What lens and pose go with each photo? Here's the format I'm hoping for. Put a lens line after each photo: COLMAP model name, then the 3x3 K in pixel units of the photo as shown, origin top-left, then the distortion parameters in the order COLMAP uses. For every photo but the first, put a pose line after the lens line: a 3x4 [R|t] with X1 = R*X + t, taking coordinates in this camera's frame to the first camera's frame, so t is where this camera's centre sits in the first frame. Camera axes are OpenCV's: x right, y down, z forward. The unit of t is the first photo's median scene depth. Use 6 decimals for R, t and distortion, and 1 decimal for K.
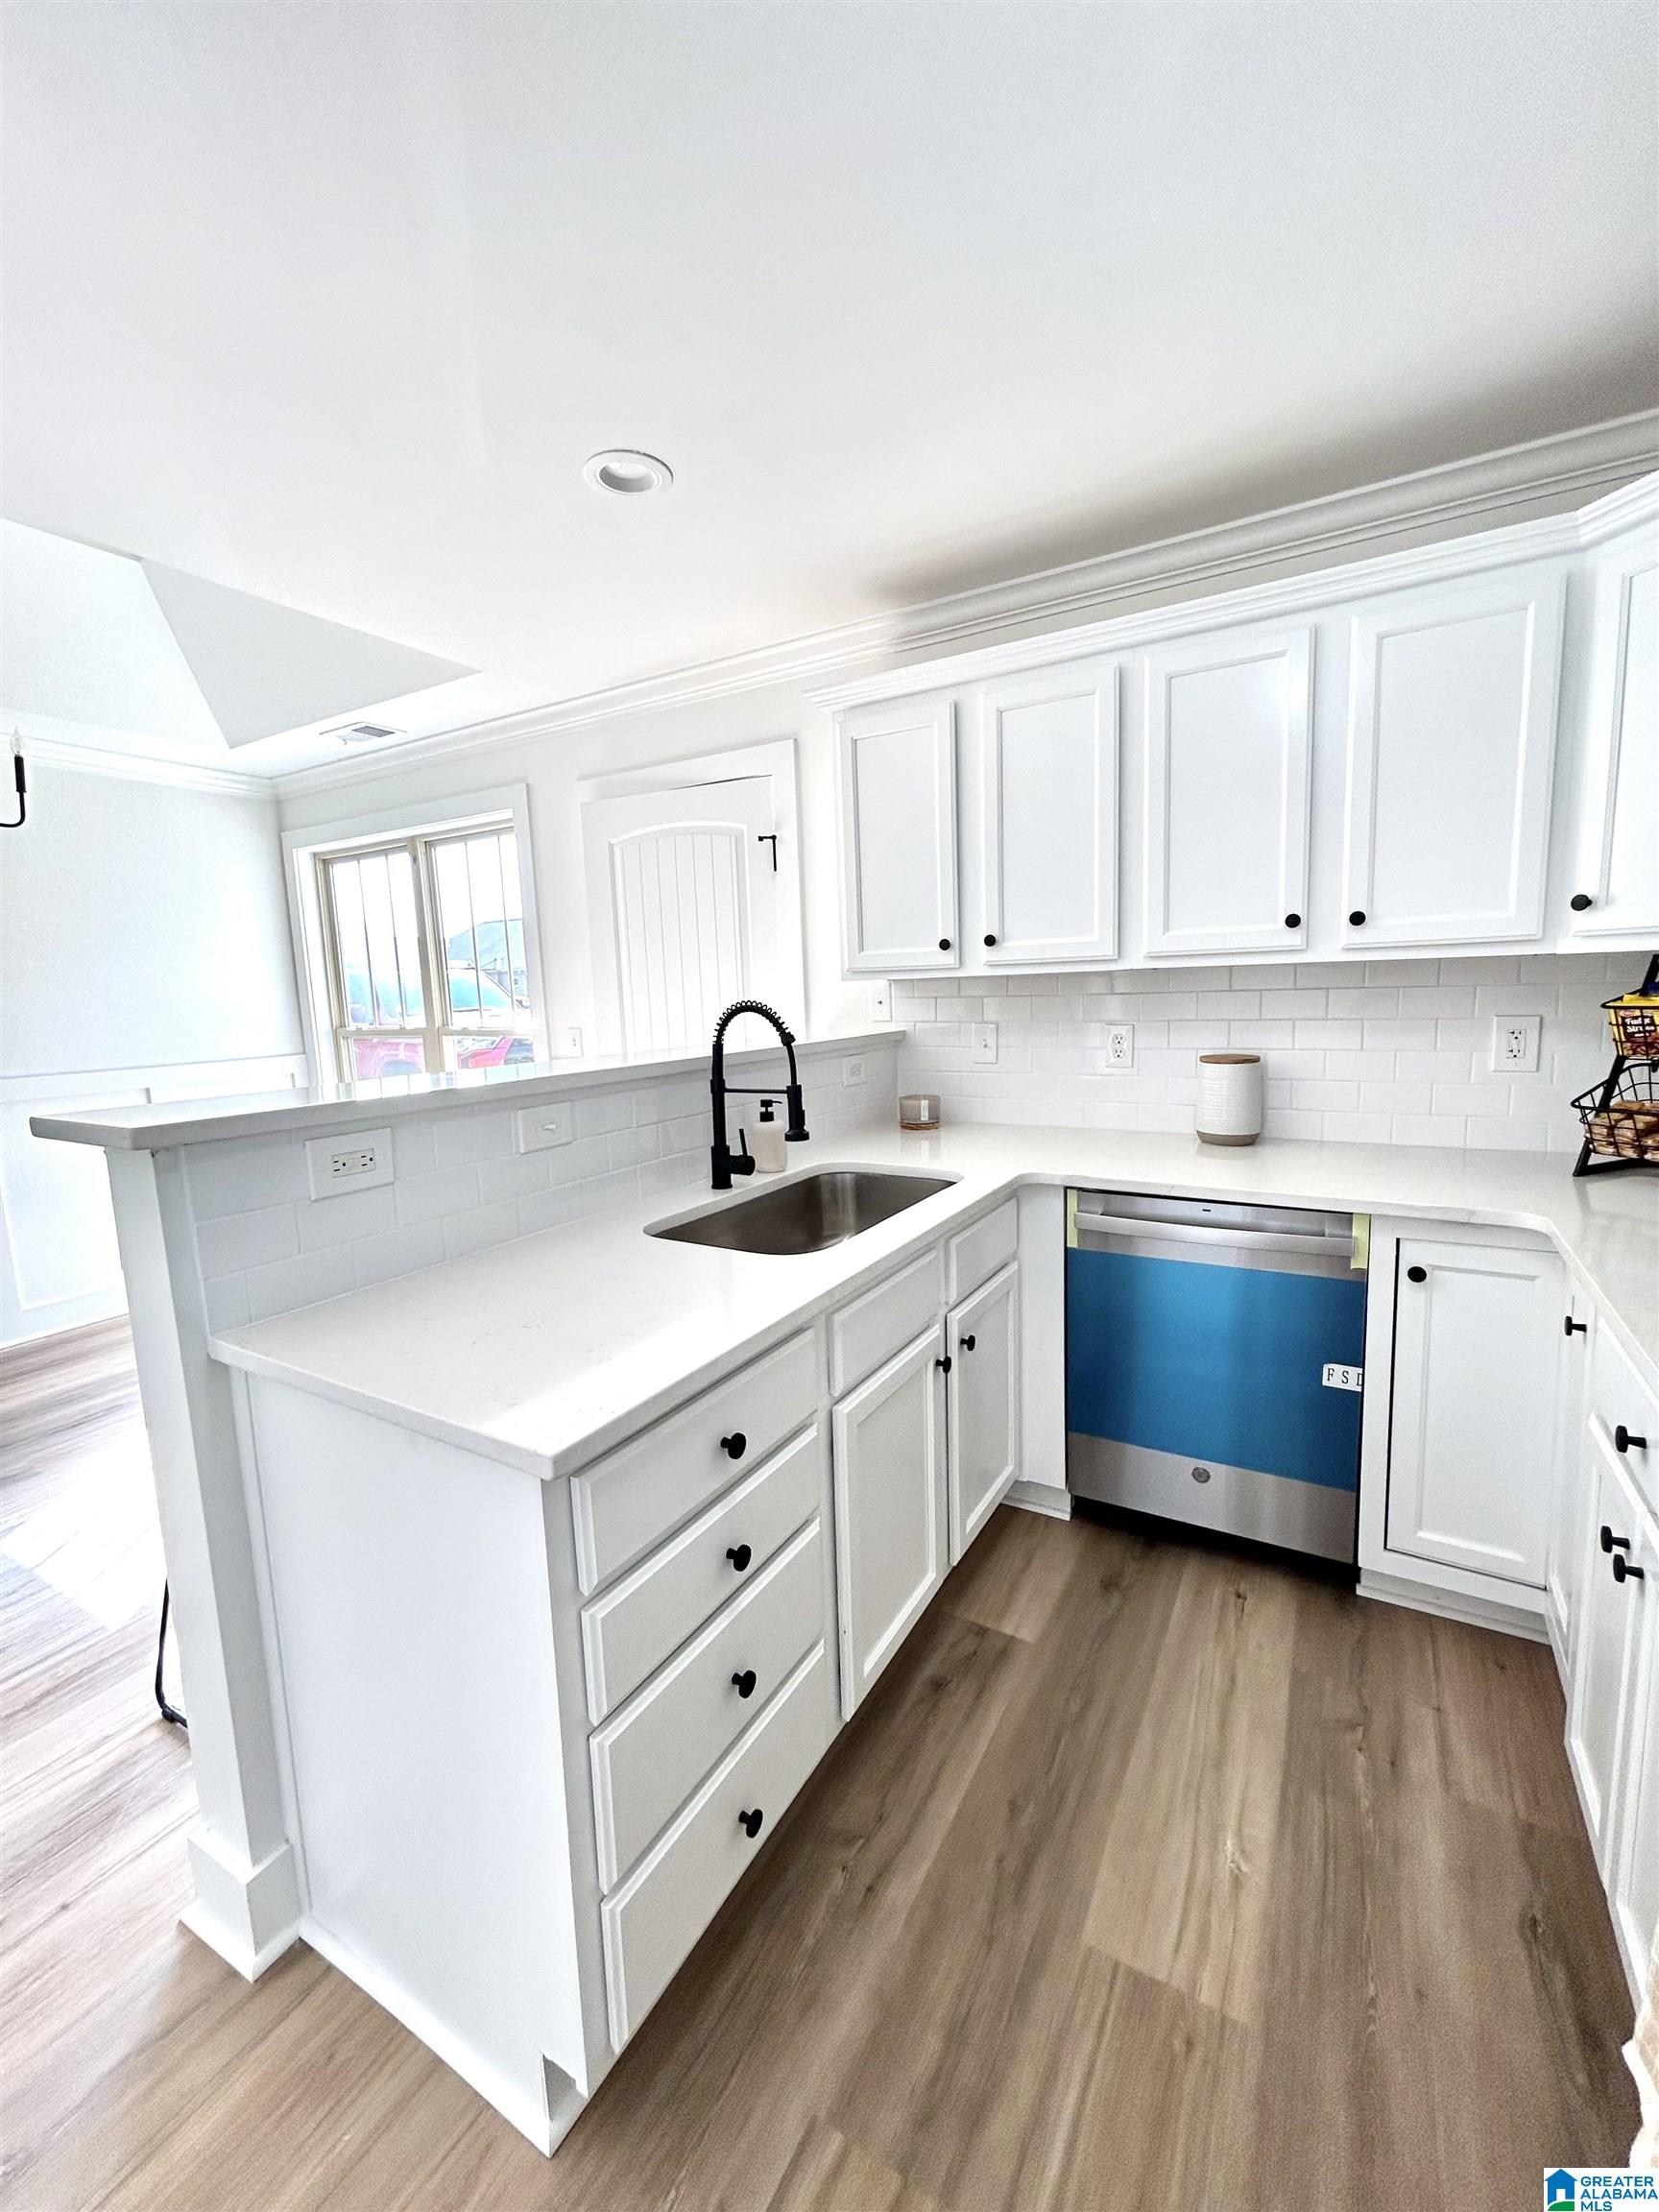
lens RADIAL K [[891.3, 0, 832.1], [0, 891.3, 1107.0], [0, 0, 1]] dist [0.006193, -0.001940]
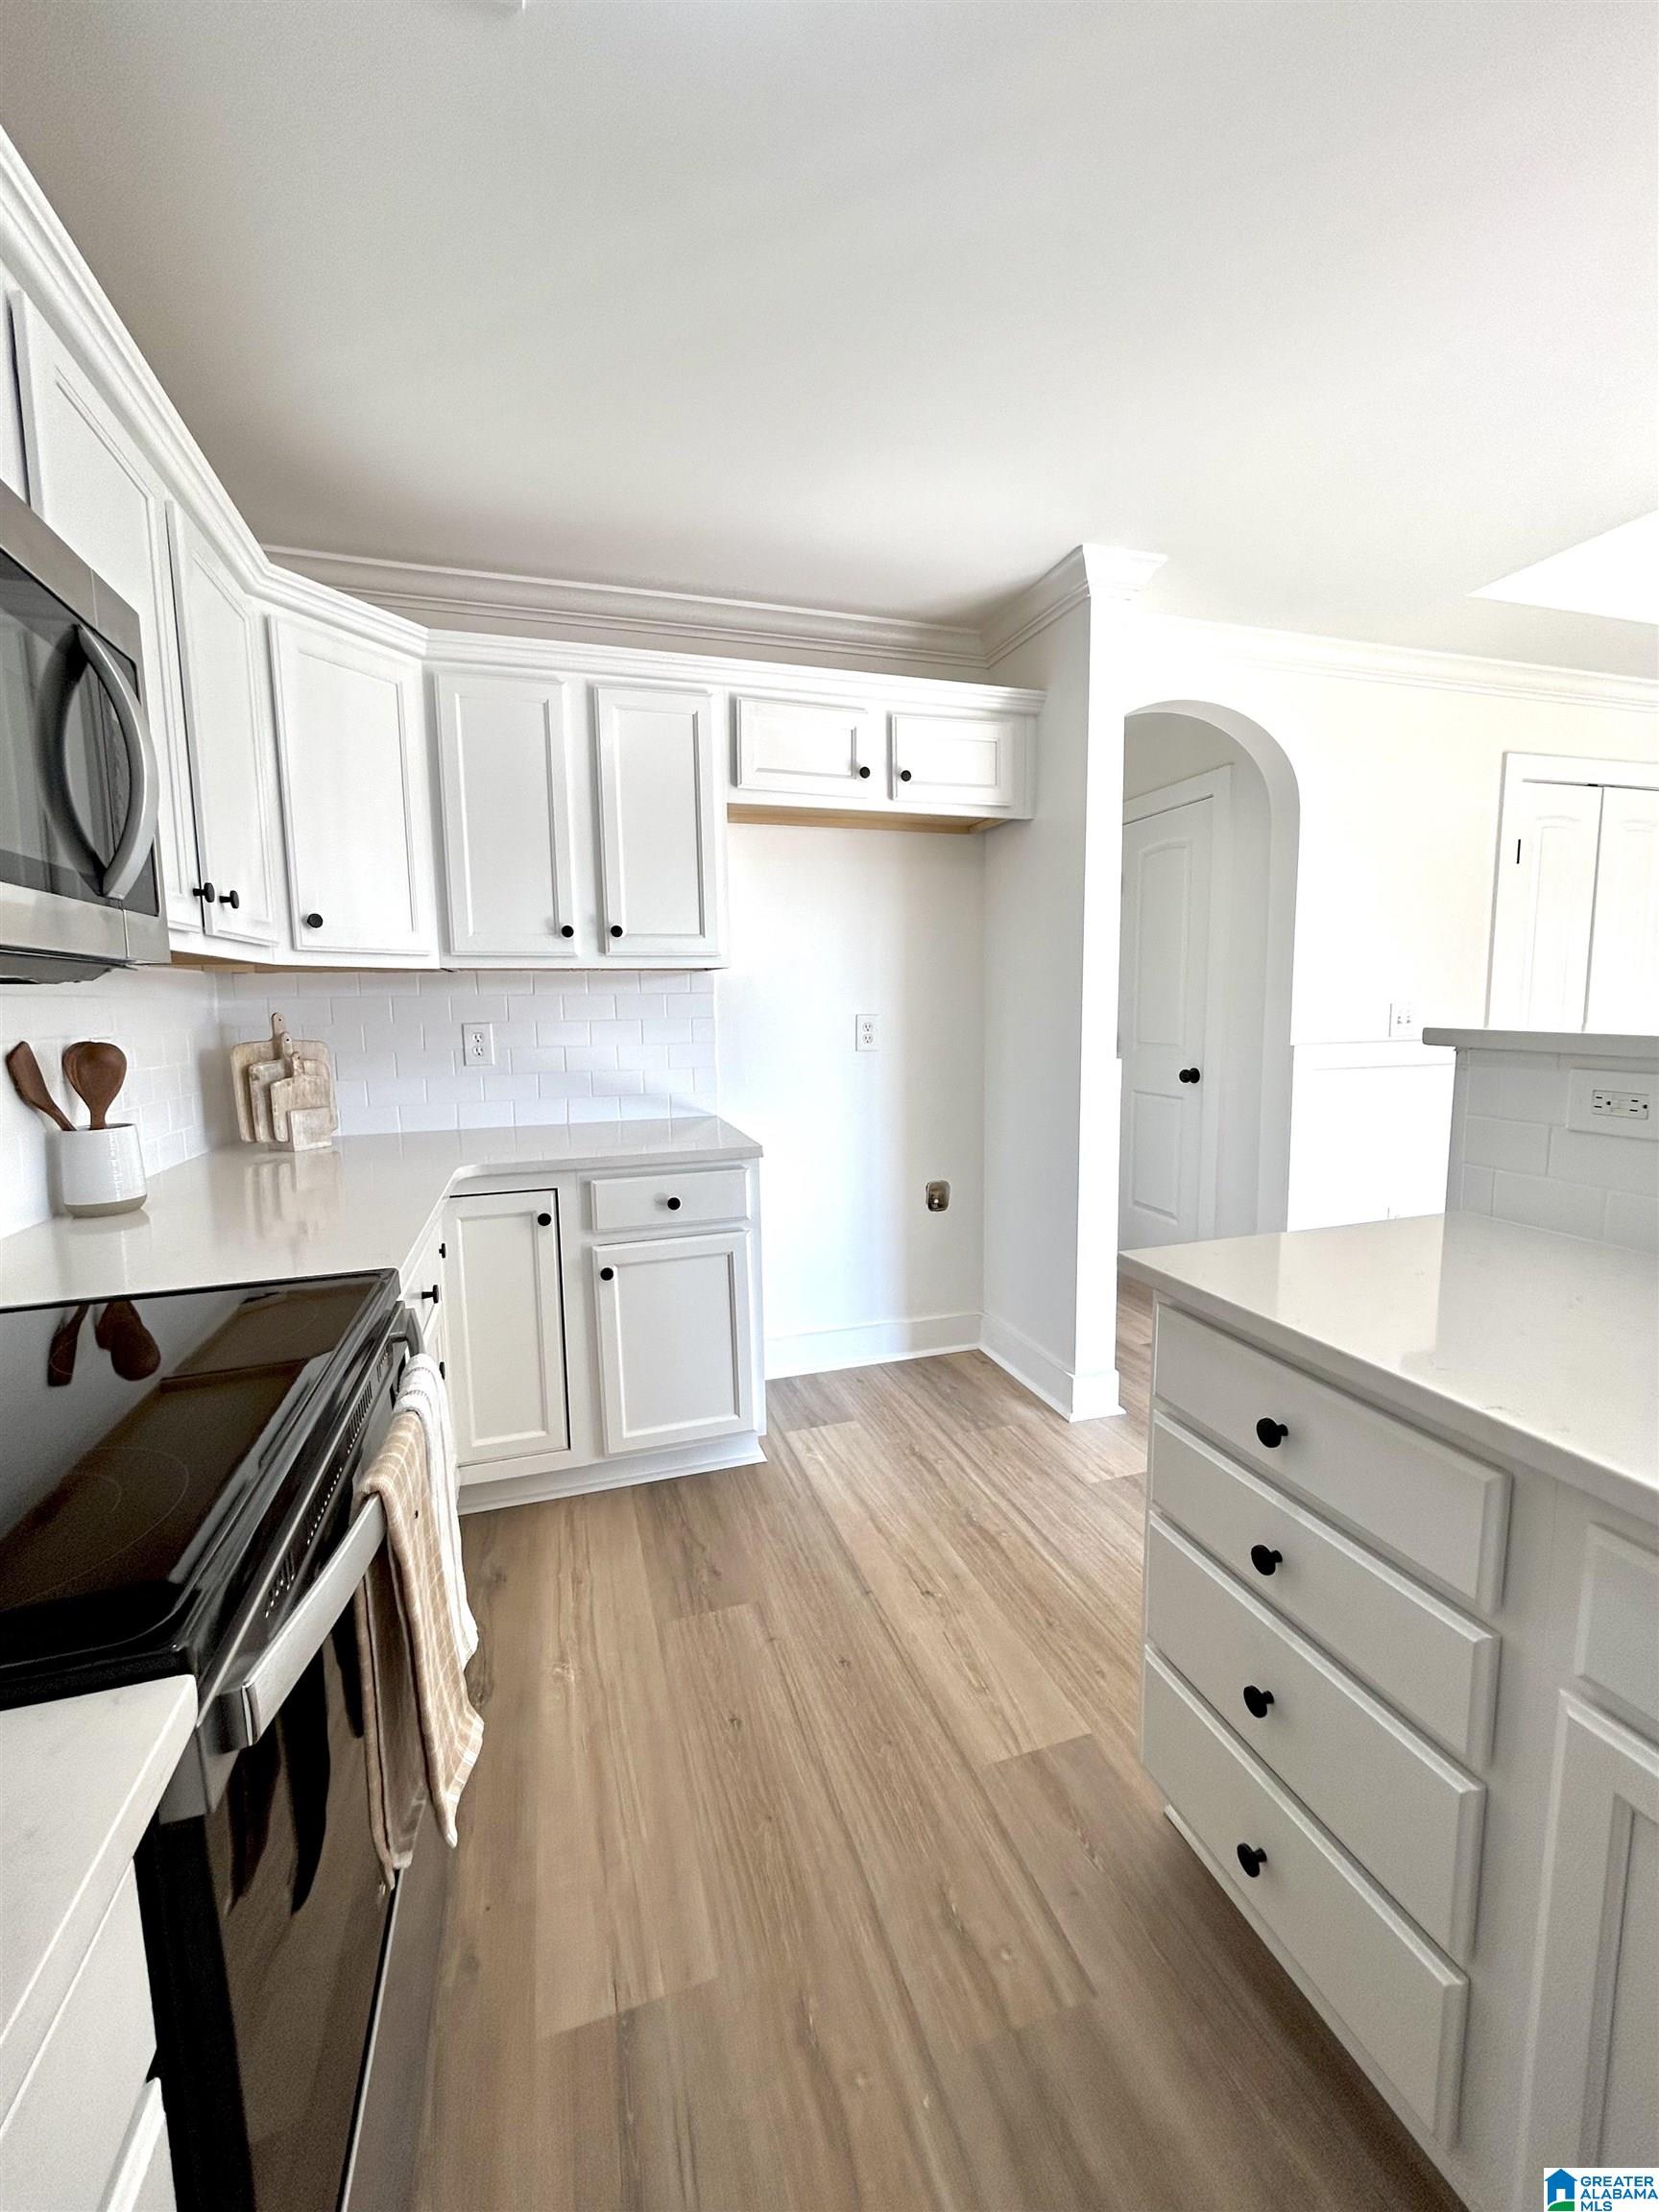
lens RADIAL K [[891.3, 0, 832.0], [0, 891.3, 1107.0], [0, 0, 1]] dist [0.006193, -0.001940]
pose [[-0.668985, 0.132474, -0.731376, 0.551053], [-0.066623, 0.969341, 0.236516, -0.080134], [0.740284, 0.206952, -0.639648, 0.822588]]
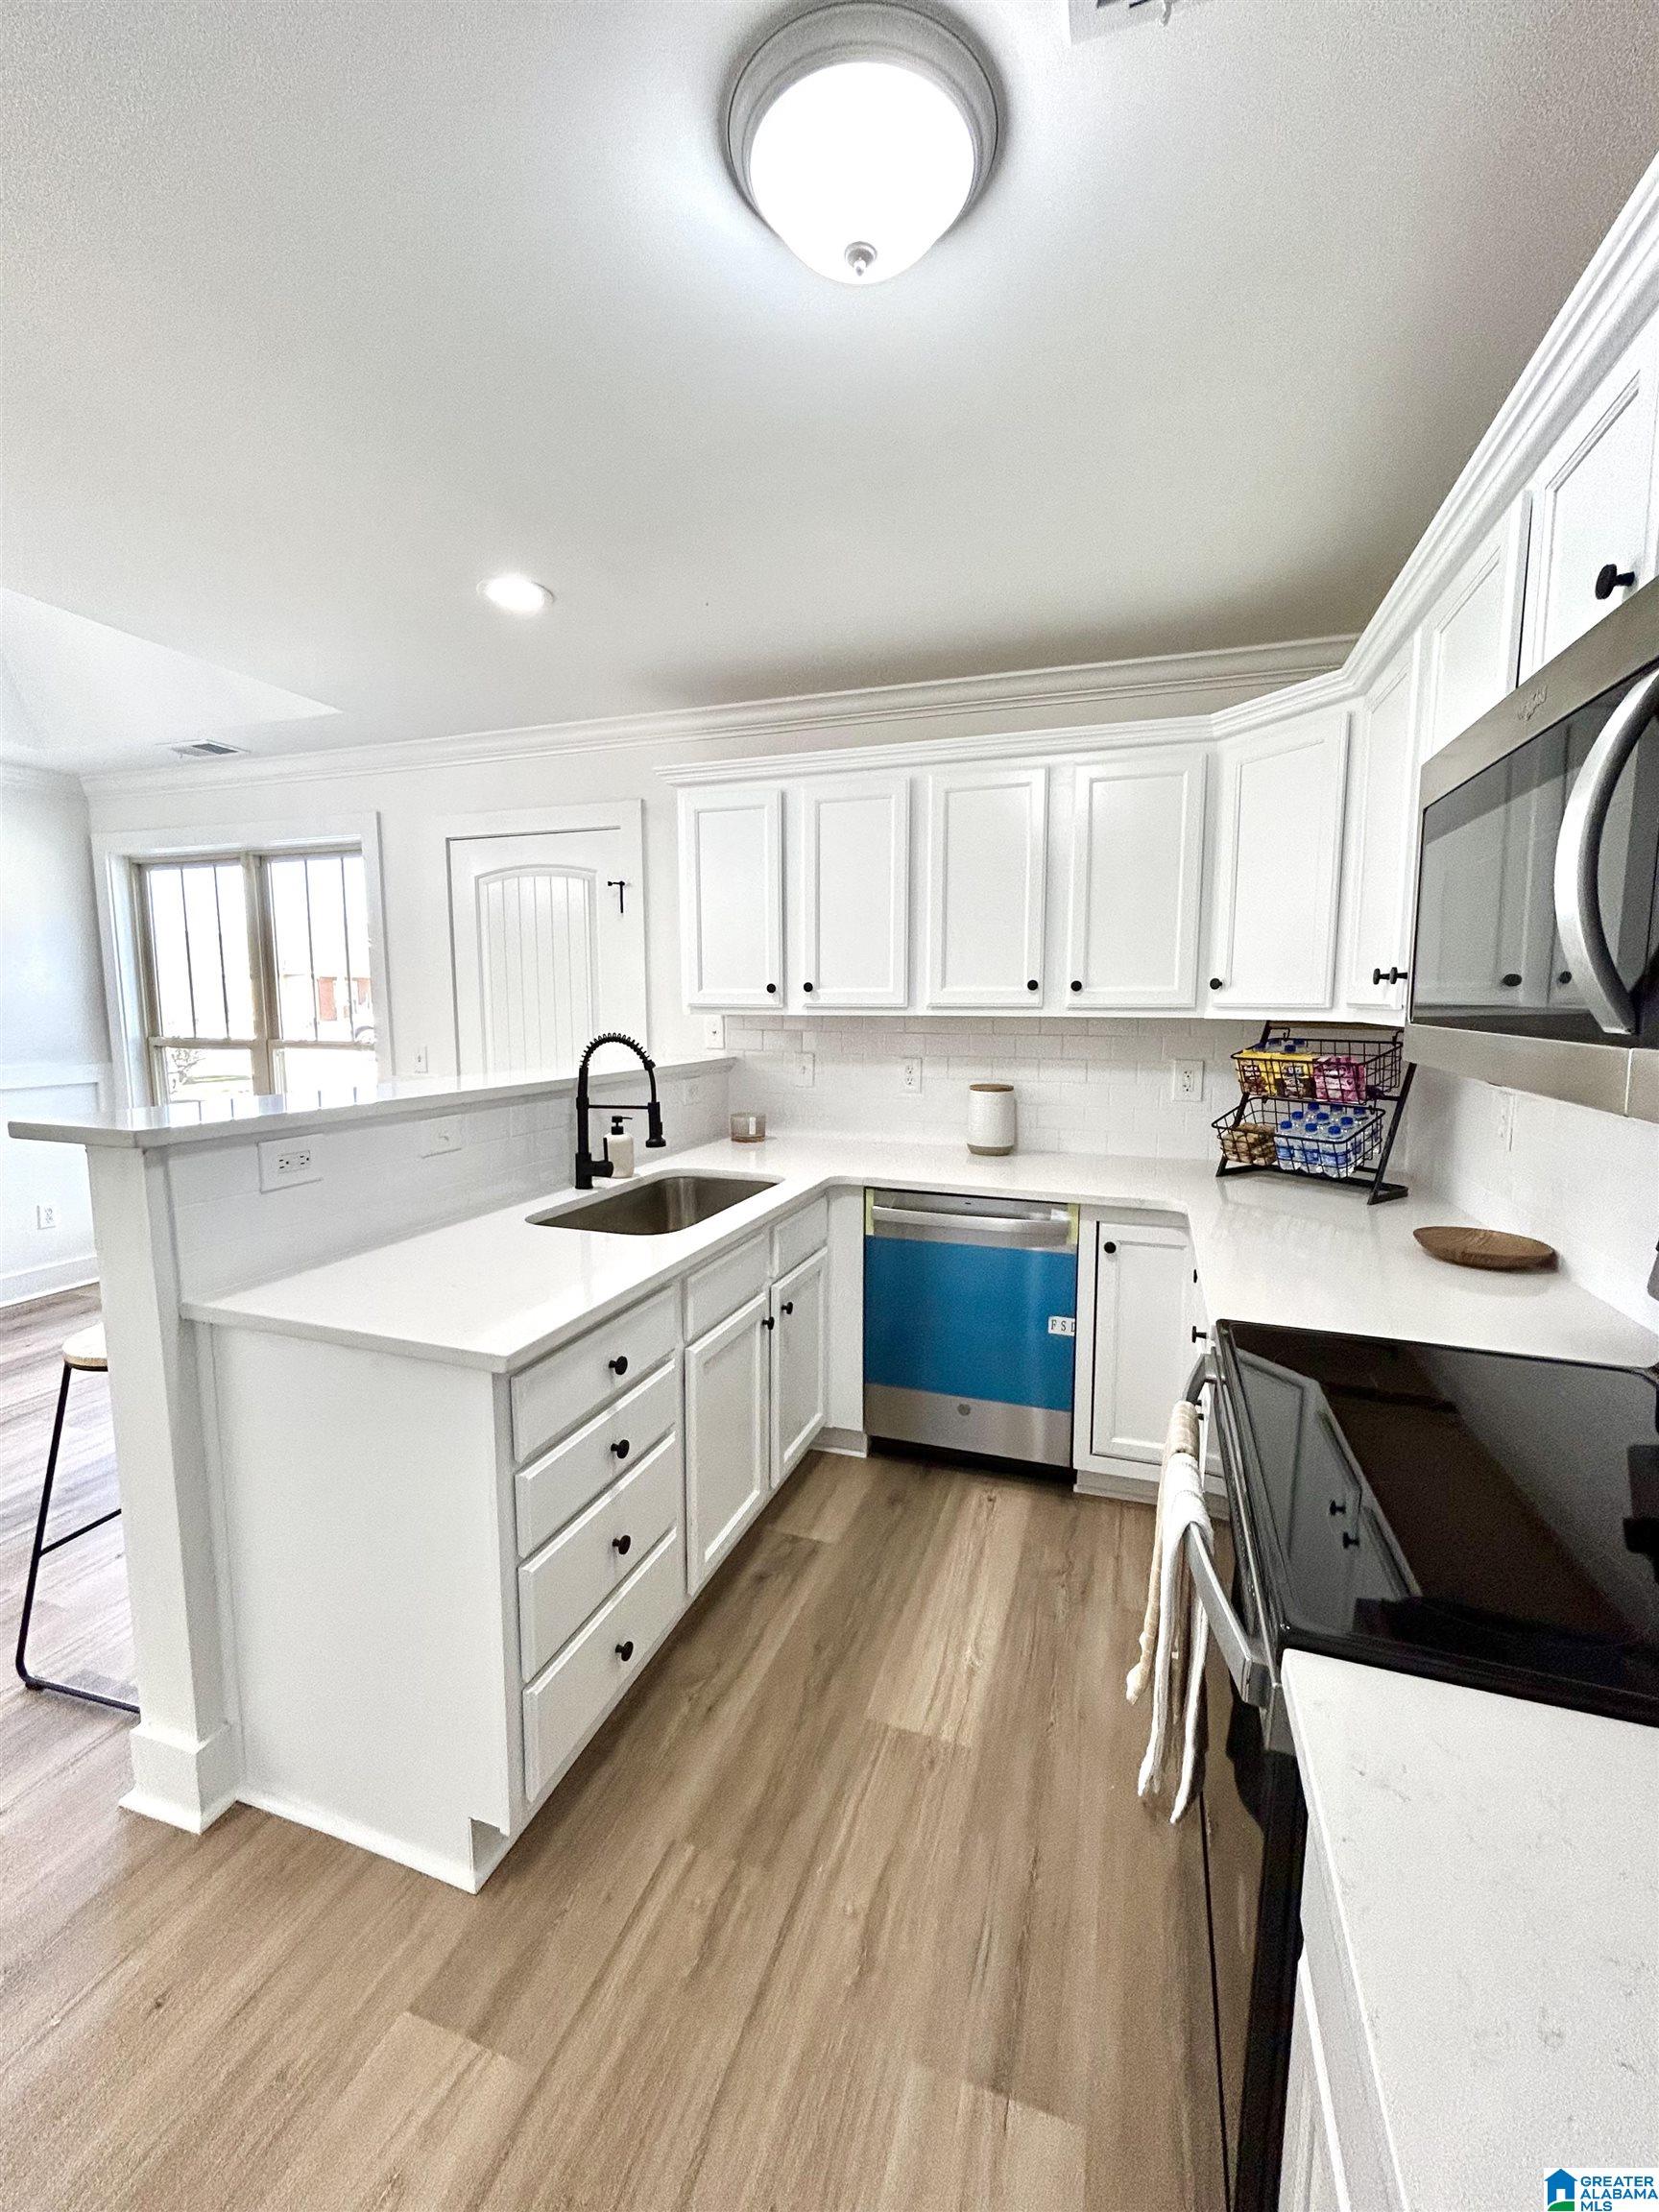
lens RADIAL K [[891.3, 0, 831.6], [0, 891.3, 1113.9], [0, 0, 1]] dist [0.006193, -0.001940]
pose [[0.979799, 0.012674, 0.199581, -0.047984], [-0.010116, 0.999853, -0.013831, 0.005267], [-0.199727, 0.011532, 0.979784, -0.290919]]
